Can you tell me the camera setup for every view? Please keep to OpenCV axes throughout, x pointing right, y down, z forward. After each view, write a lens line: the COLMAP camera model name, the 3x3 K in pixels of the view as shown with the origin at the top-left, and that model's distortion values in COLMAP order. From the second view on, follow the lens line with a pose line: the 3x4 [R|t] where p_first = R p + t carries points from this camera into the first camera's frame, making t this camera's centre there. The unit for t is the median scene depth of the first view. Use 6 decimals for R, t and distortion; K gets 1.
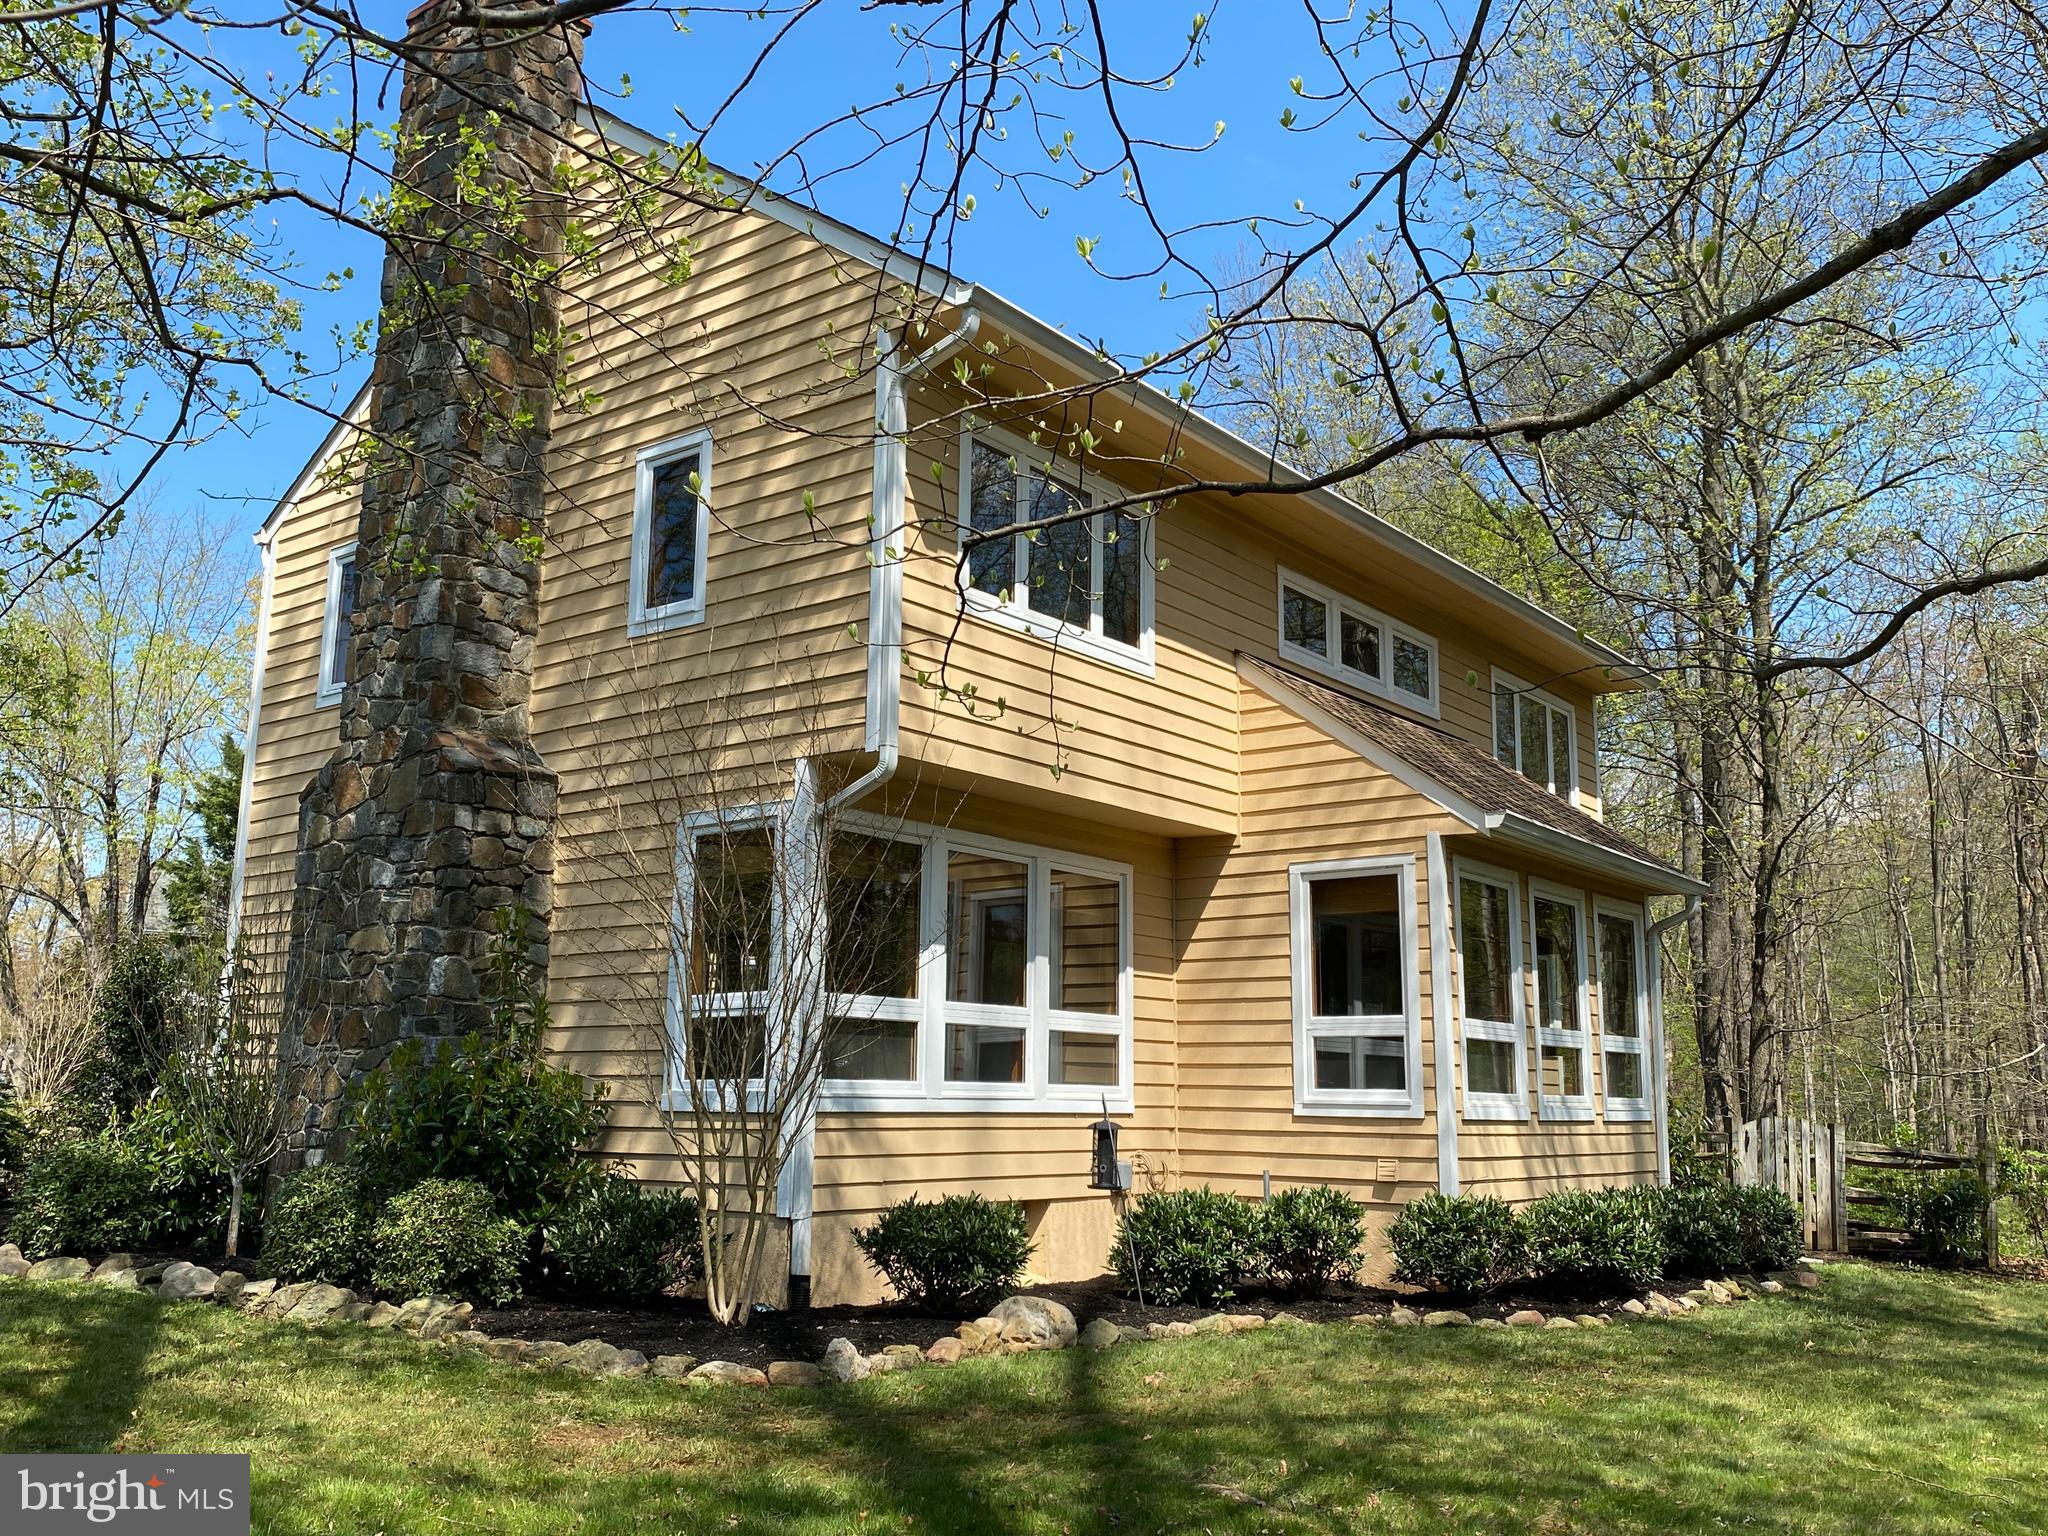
lens RADIAL K [[1740.4, 0, 1024.0], [0, 1740.4, 768.0], [0, 0, 1]] dist [0.022705, -0.012996]
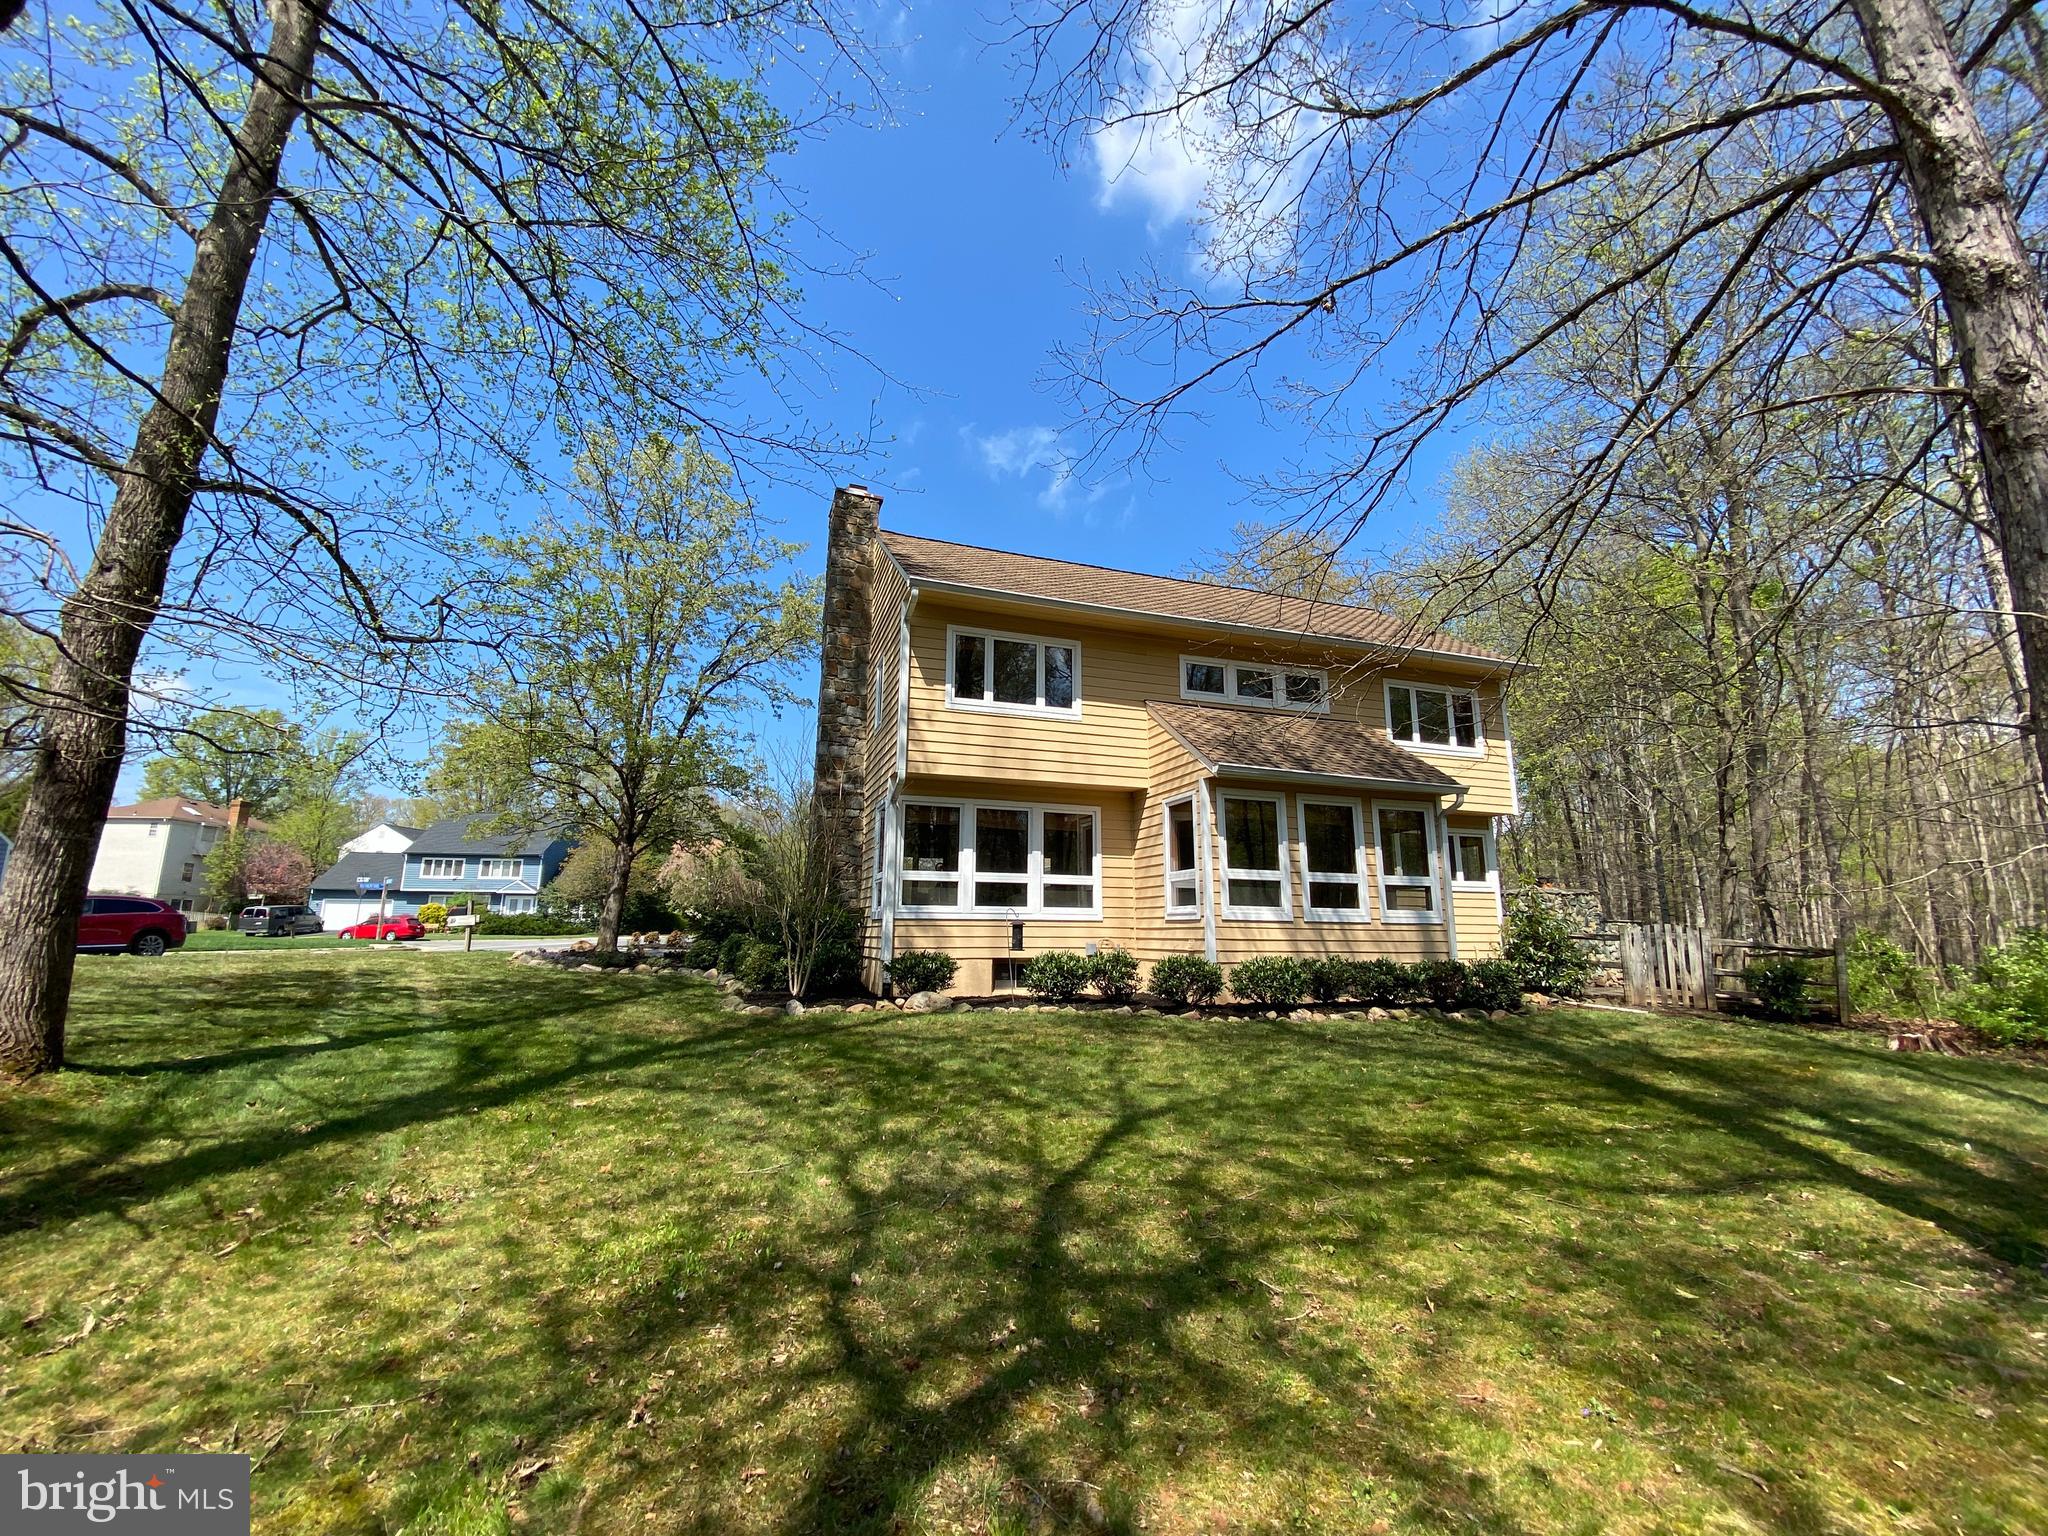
lens RADIAL K [[811.2, 0, 1024.0], [0, 811.2, 768.0], [0, 0, 1]] dist [0.001078, 0.000019]
pose [[0.838782, -0.113286, -0.532552, 0.586340], [0.106064, 0.993374, -0.044259, 0.047601], [0.534037, -0.019361, 0.845239, 0.105932]]
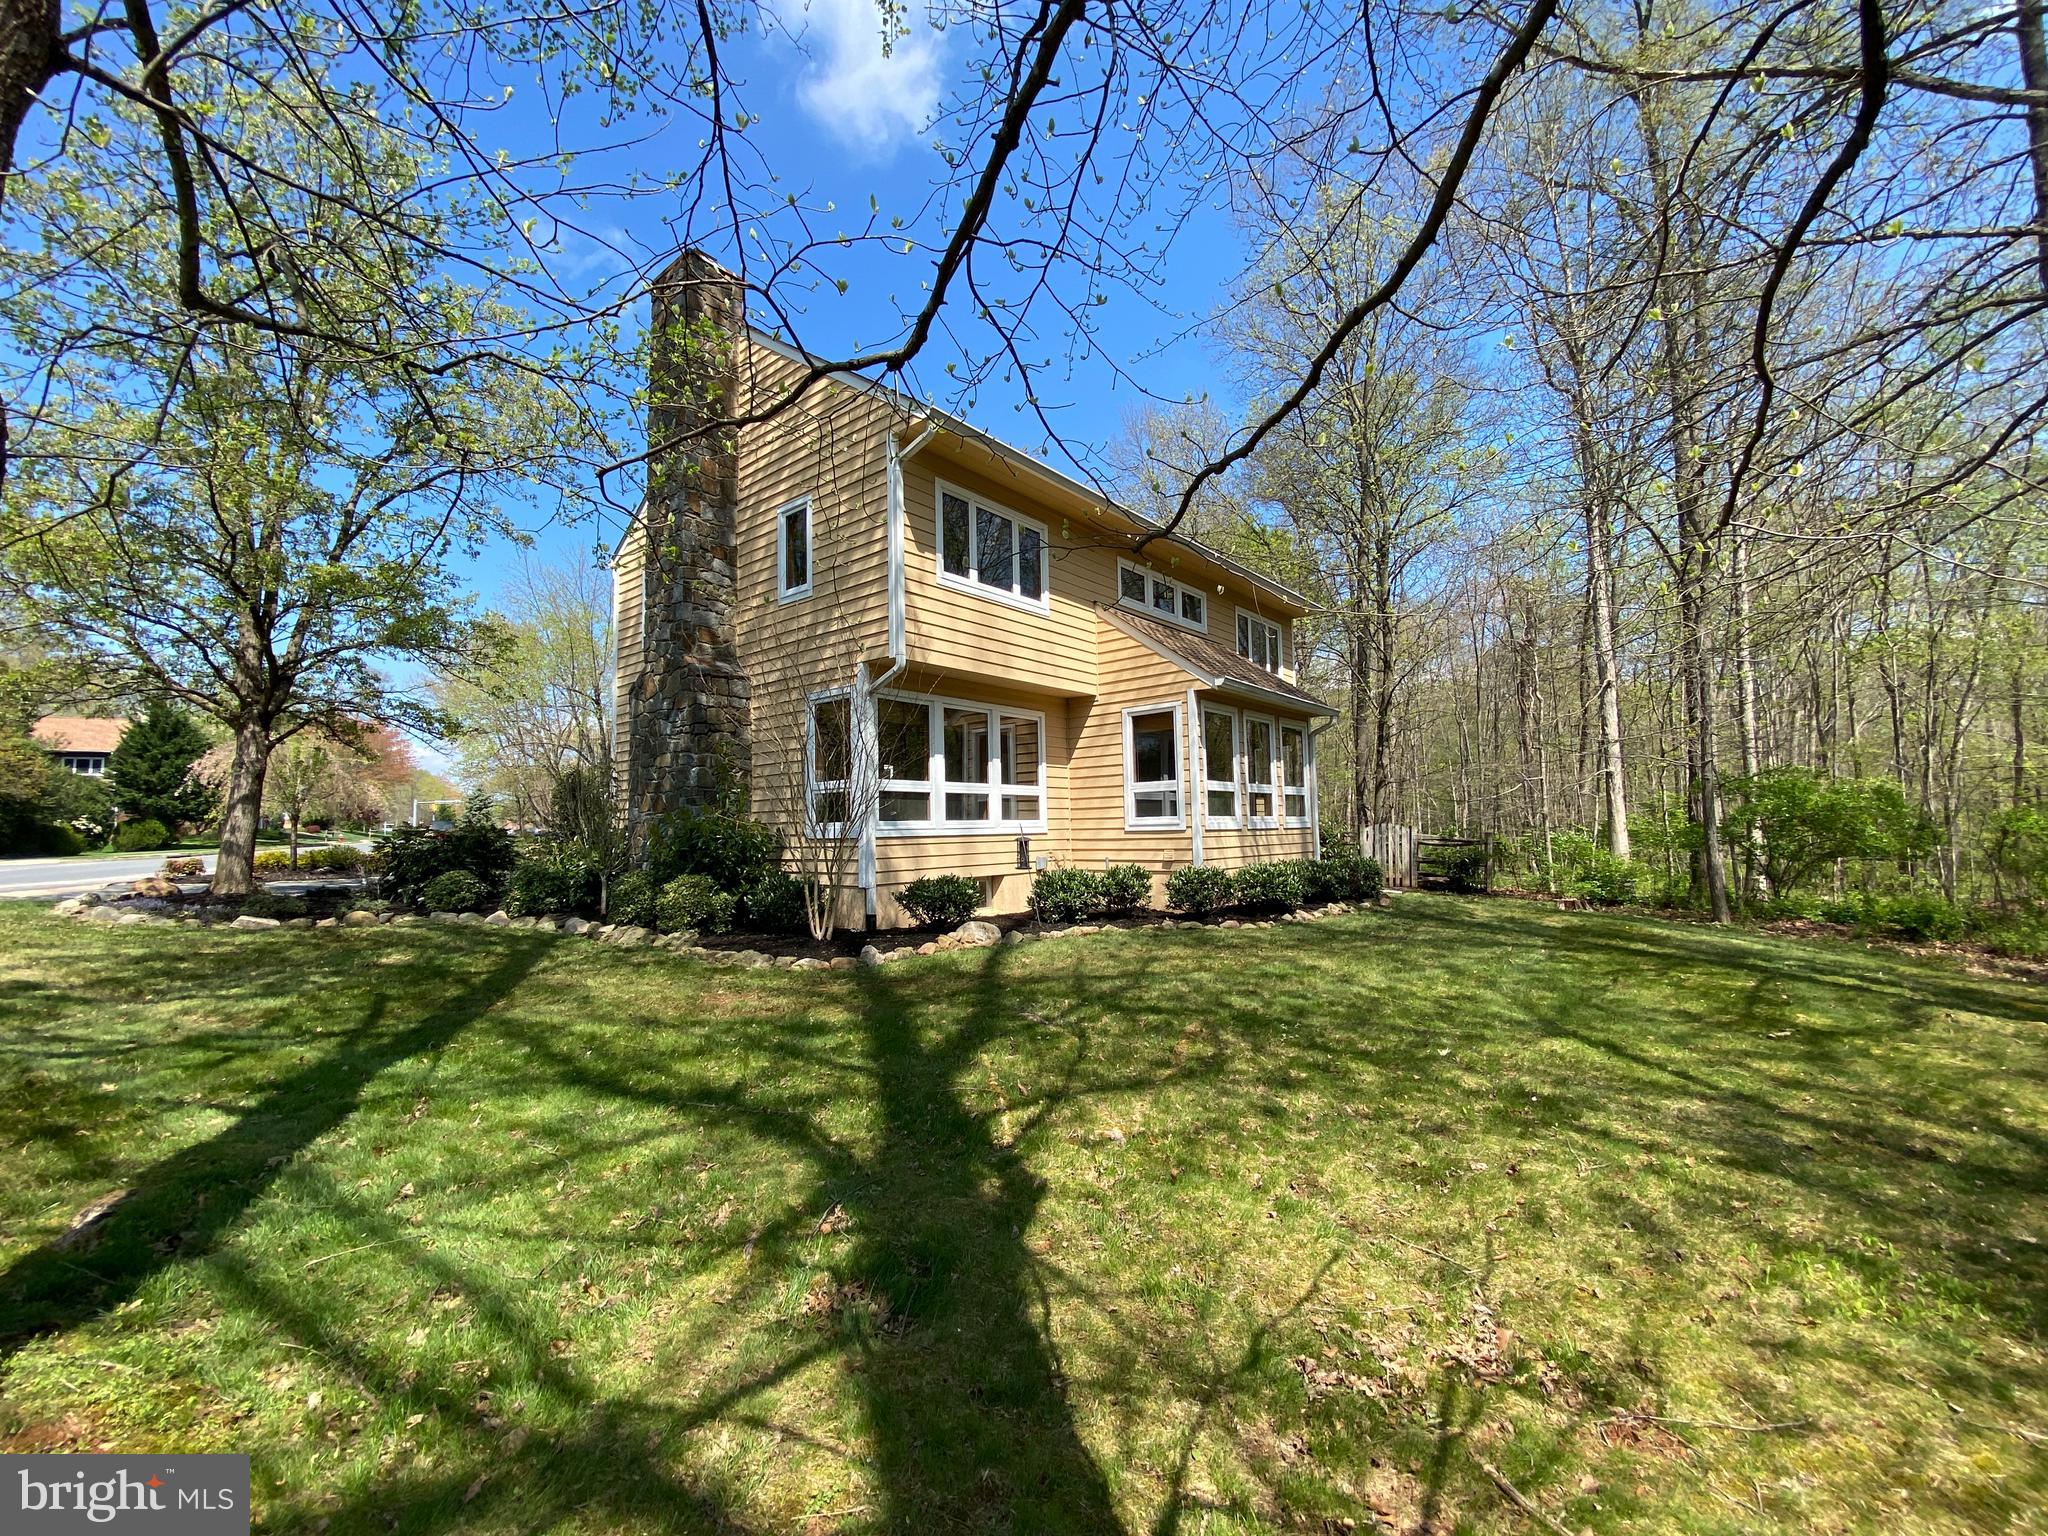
lens RADIAL K [[809.0, 0, 1022.7], [0, 809.0, 784.9], [0, 0, 1]] dist [0.057478, -0.028379]
pose [[0.998603, -0.035104, -0.039488, 0.079358], [0.040067, 0.990325, 0.132858, 0.015314], [0.034442, -0.134255, 0.990348, 0.062766]]
